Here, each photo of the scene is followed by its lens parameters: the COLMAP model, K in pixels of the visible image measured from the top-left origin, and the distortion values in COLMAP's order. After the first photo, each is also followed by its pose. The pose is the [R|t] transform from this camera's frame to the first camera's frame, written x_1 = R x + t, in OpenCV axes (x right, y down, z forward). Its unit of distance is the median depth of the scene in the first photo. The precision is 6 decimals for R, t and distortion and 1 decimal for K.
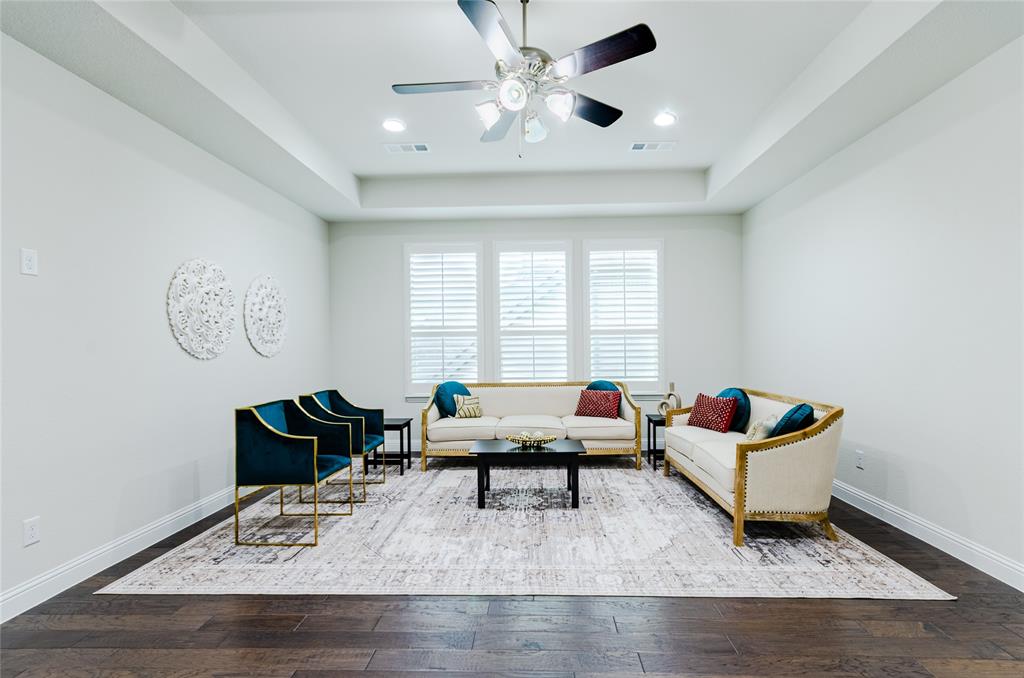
lens RADIAL K [[489.5, 0, 512.3], [0, 489.5, 340.4], [0, 0, 1]] dist [0.001605, 0.000256]
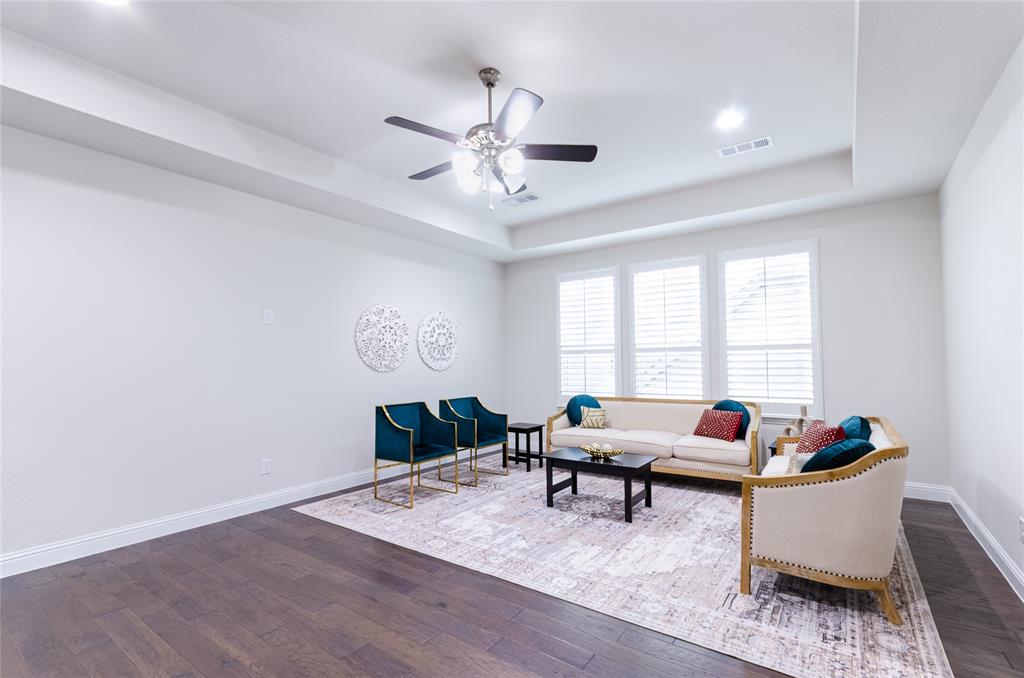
lens RADIAL K [[456.5, 0, 512.0], [0, 456.5, 339.0], [0, 0, 1]] dist [0.002987, 0.000504]
pose [[0.834957, -0.026012, -0.549700, 0.401456], [0.006645, 0.999286, -0.037193, -0.005797], [0.550275, 0.027402, 0.834534, 0.050682]]
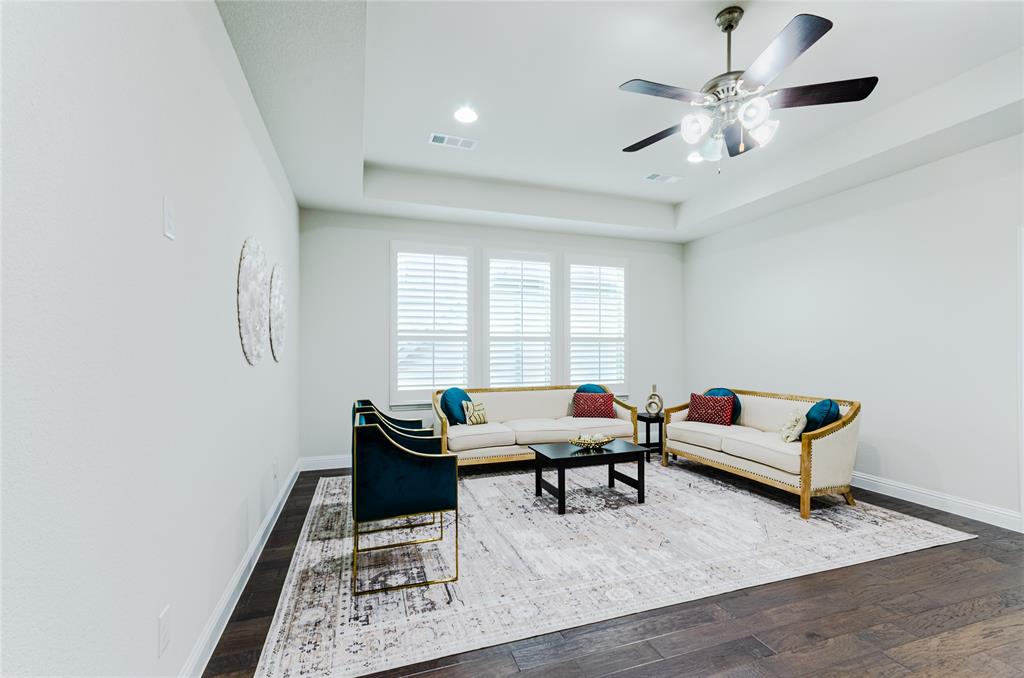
lens RADIAL K [[456.5, 0, 512.0], [0, 456.5, 339.0], [0, 0, 1]] dist [0.002987, 0.000504]
pose [[0.930298, 0.017745, 0.366375, -0.444814], [-0.012324, 0.999777, -0.017129, 0.002290], [-0.366597, 0.011420, 0.930310, 0.145651]]
